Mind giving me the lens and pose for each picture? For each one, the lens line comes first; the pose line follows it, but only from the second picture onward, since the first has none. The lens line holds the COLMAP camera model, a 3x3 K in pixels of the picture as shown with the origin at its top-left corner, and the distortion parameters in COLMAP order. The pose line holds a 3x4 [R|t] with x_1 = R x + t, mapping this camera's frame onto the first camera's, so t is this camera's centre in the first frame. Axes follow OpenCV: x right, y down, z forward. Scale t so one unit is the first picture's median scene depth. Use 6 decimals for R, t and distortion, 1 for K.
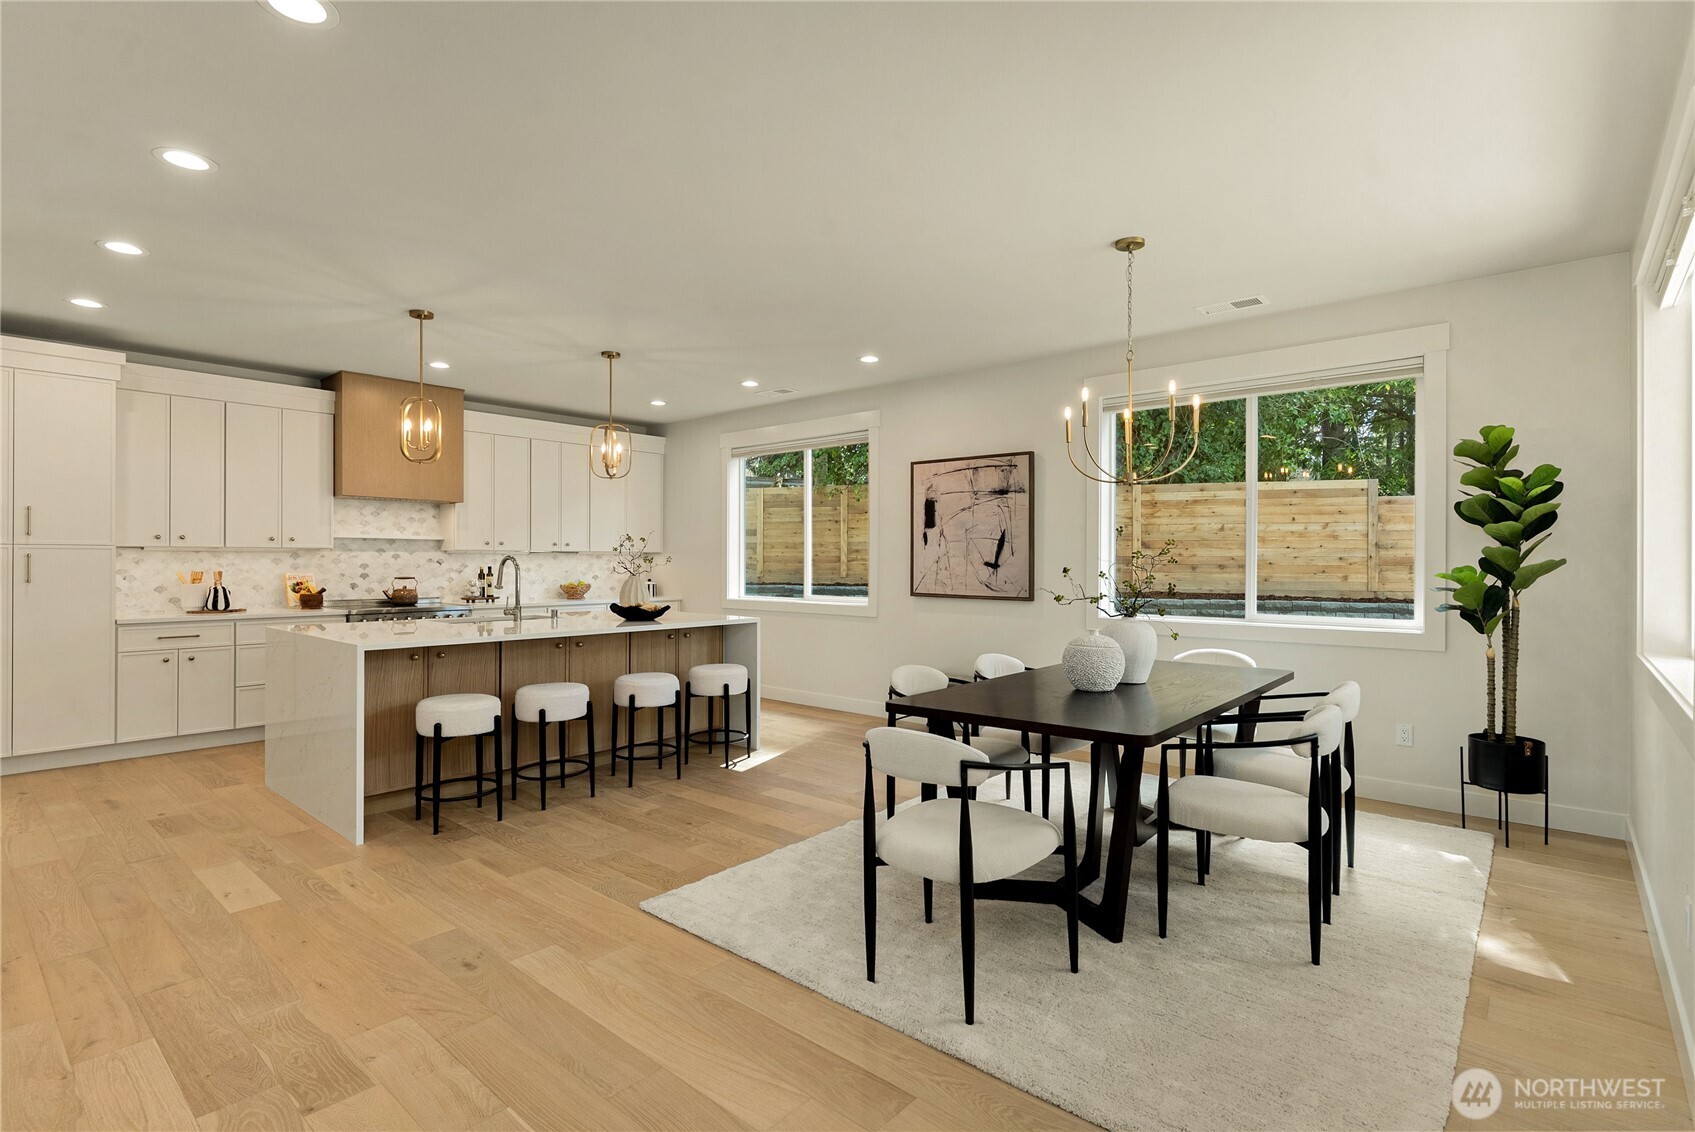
lens RADIAL K [[807.5, 0, 827.5], [0, 807.5, 548.3], [0, 0, 1]] dist [-0.000634, 0.000874]
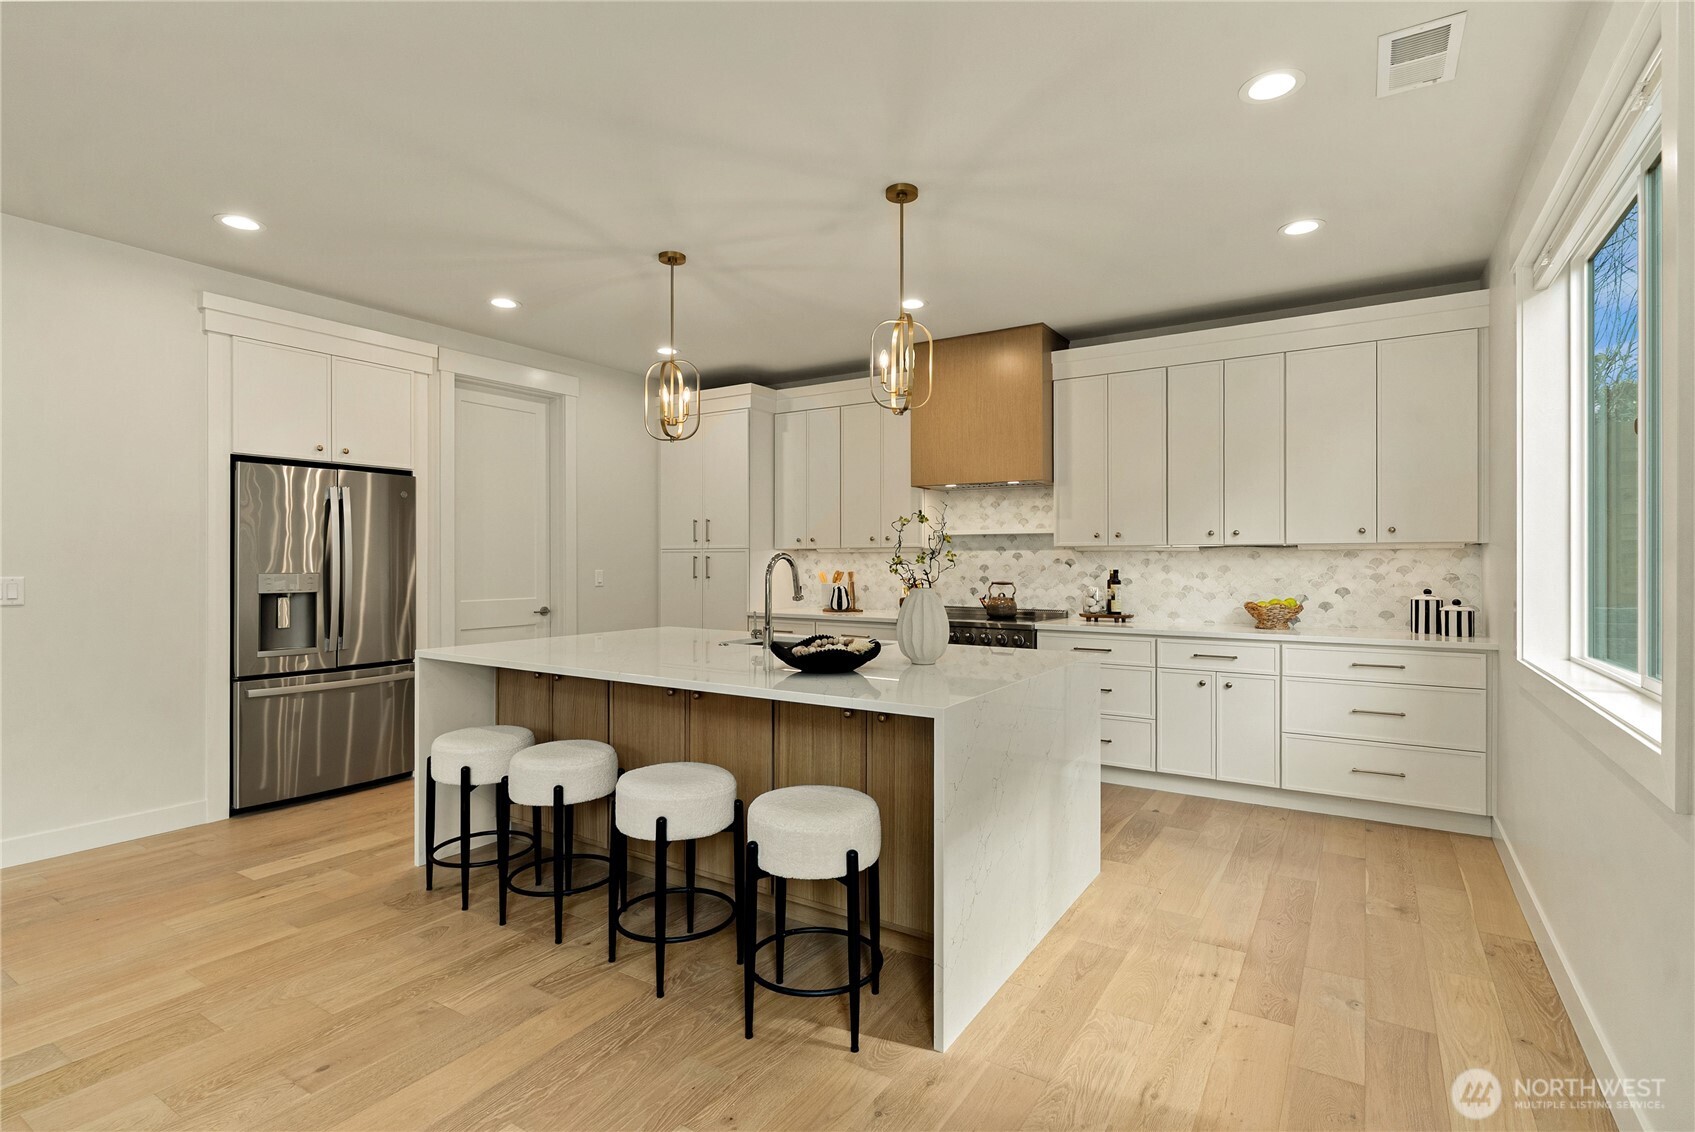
lens RADIAL K [[807.5, 0, 855.4], [0, 807.5, 561.1], [0, 0, 1]] dist [-0.000634, 0.000874]
pose [[0.177277, -0.000932, -0.984161, 0.264904], [0.015983, 0.999870, 0.001932, 0.012774], [0.984031, -0.016072, 0.177269, 0.825318]]
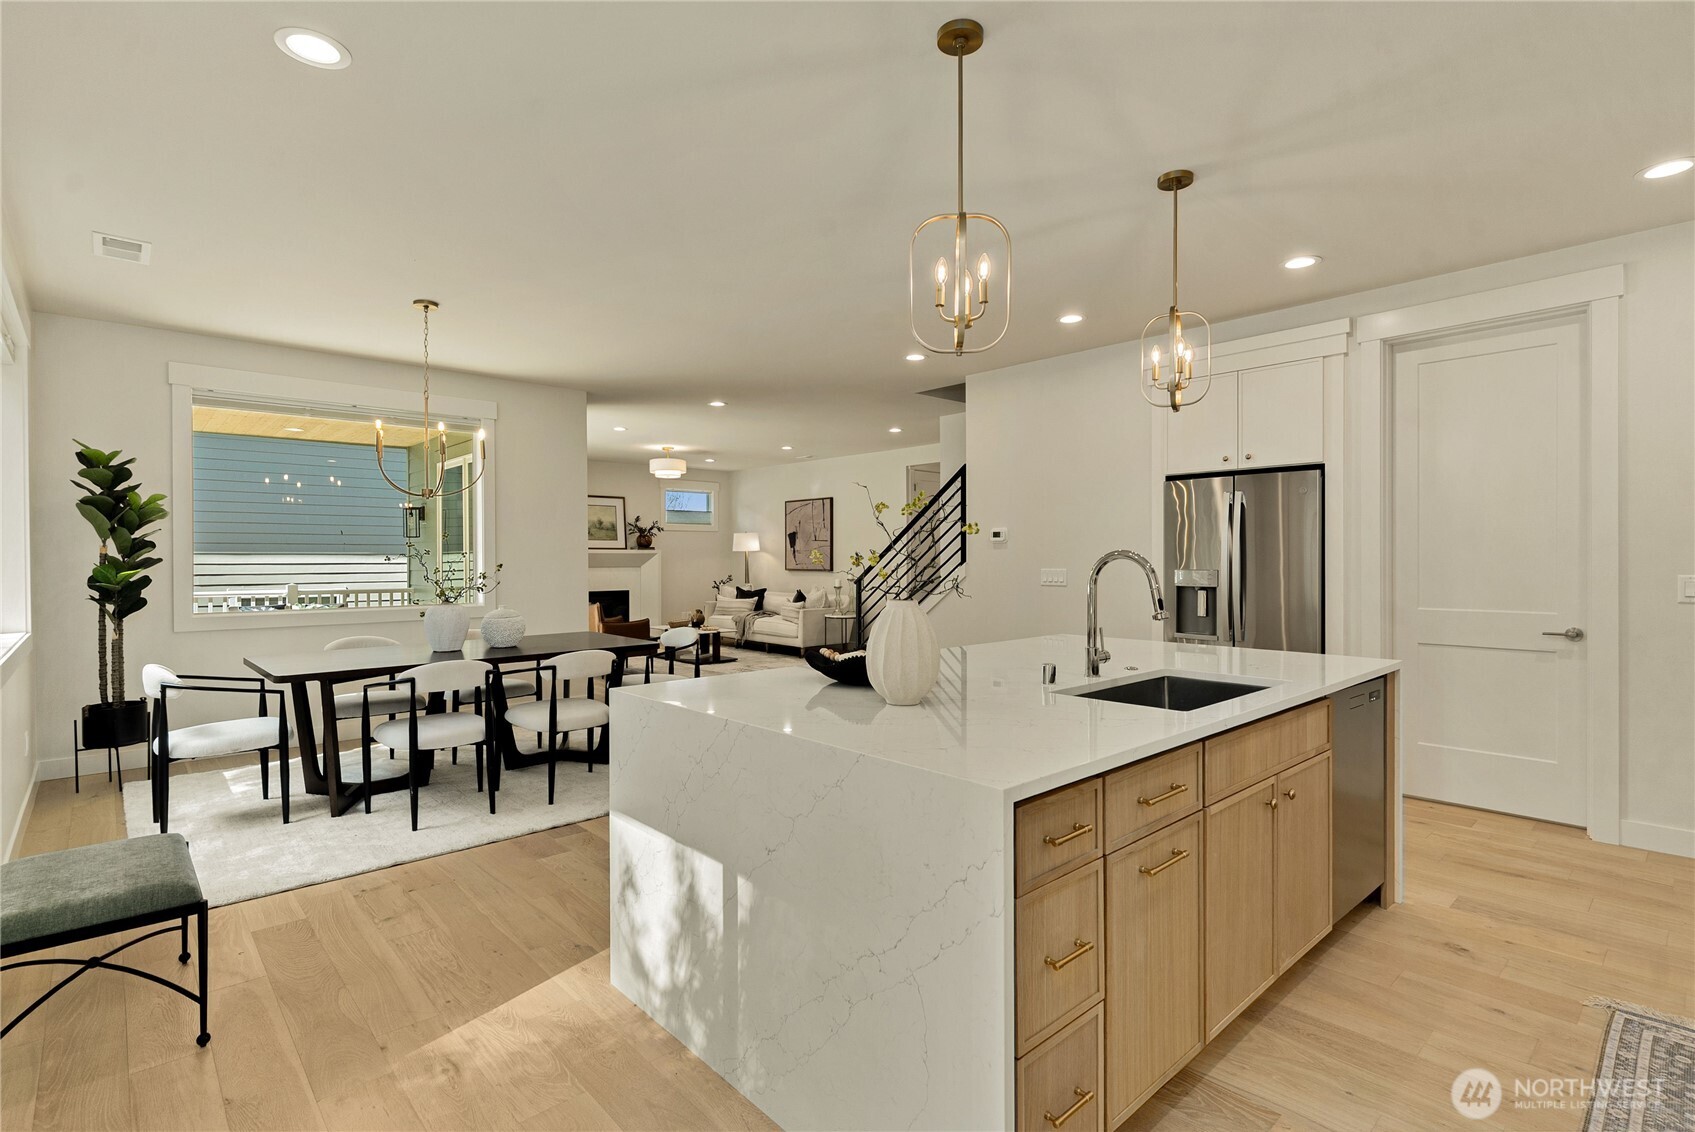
lens RADIAL K [[807.5, 0, 851.0], [0, 807.5, 564.0], [0, 0, 1]] dist [-0.000634, 0.000874]
pose [[-0.996384, 0.000297, 0.084960, -0.239545], [-0.000422, 0.999964, -0.008442, 0.018186], [-0.084959, -0.008447, -0.996349, 1.332112]]
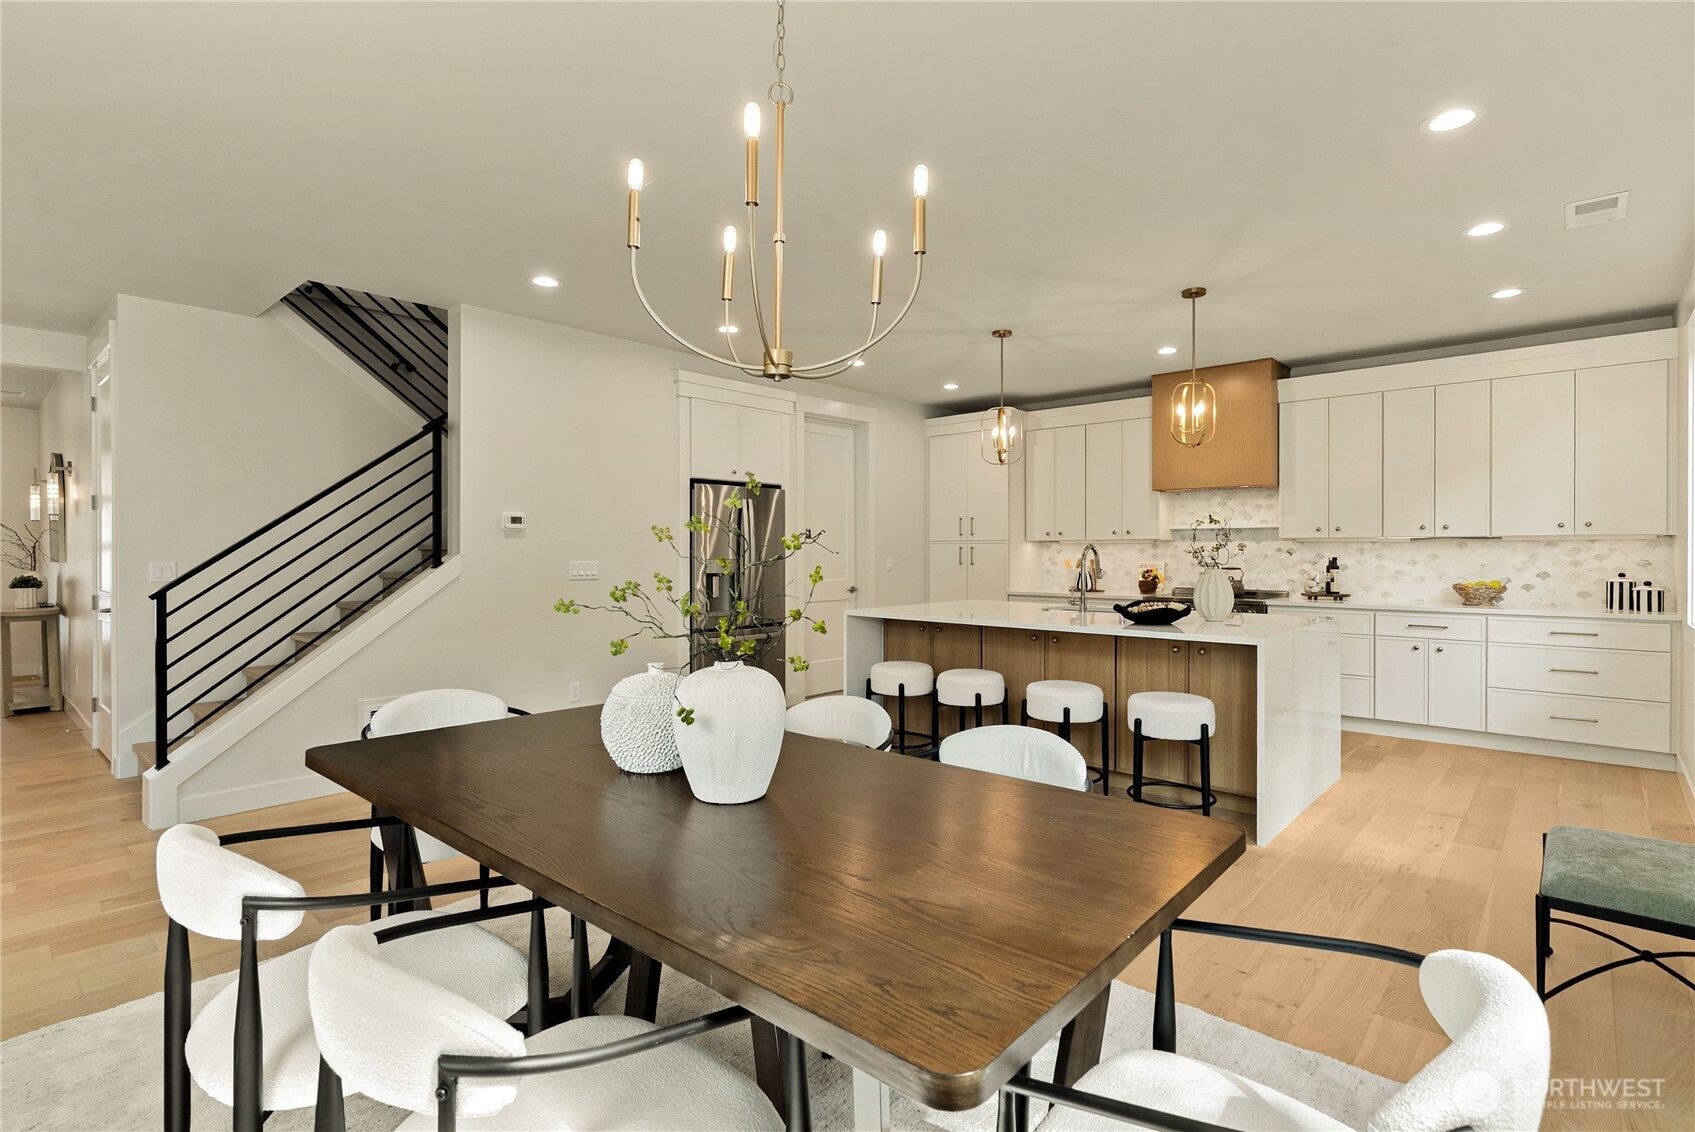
lens RADIAL K [[807.5, 0, 860.0], [0, 807.5, 556.2], [0, 0, 1]] dist [-0.000634, 0.000874]
pose [[0.010935, 0.005557, -0.999925, 0.507502], [0.017429, 0.999832, 0.005748, 0.009920], [0.999788, -0.017490, 0.010836, 0.624662]]
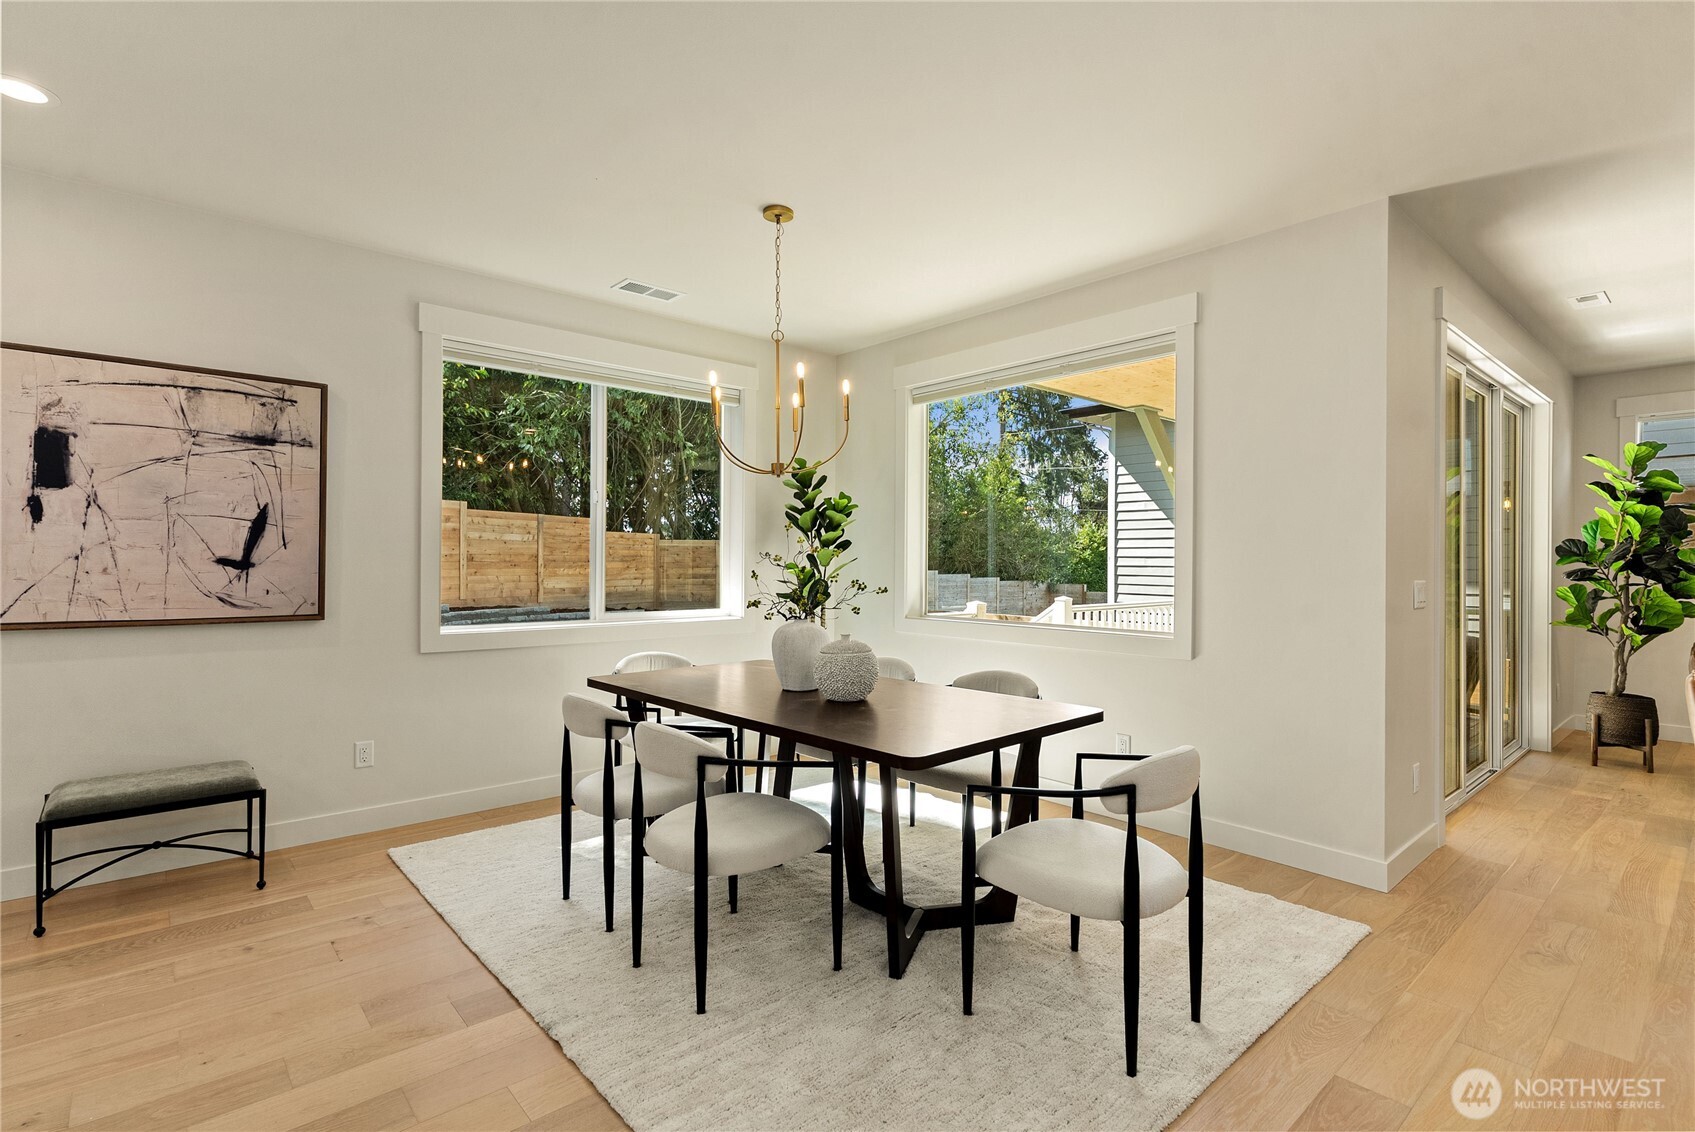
lens RADIAL K [[807.5, 0, 835.1], [0, 807.5, 558.3], [0, 0, 1]] dist [-0.000634, 0.000874]
pose [[0.117654, 0.002997, 0.993050, -0.321042], [-0.019539, 0.999809, -0.000702, 0.009178], [-0.992862, -0.019320, 0.117690, 0.506732]]
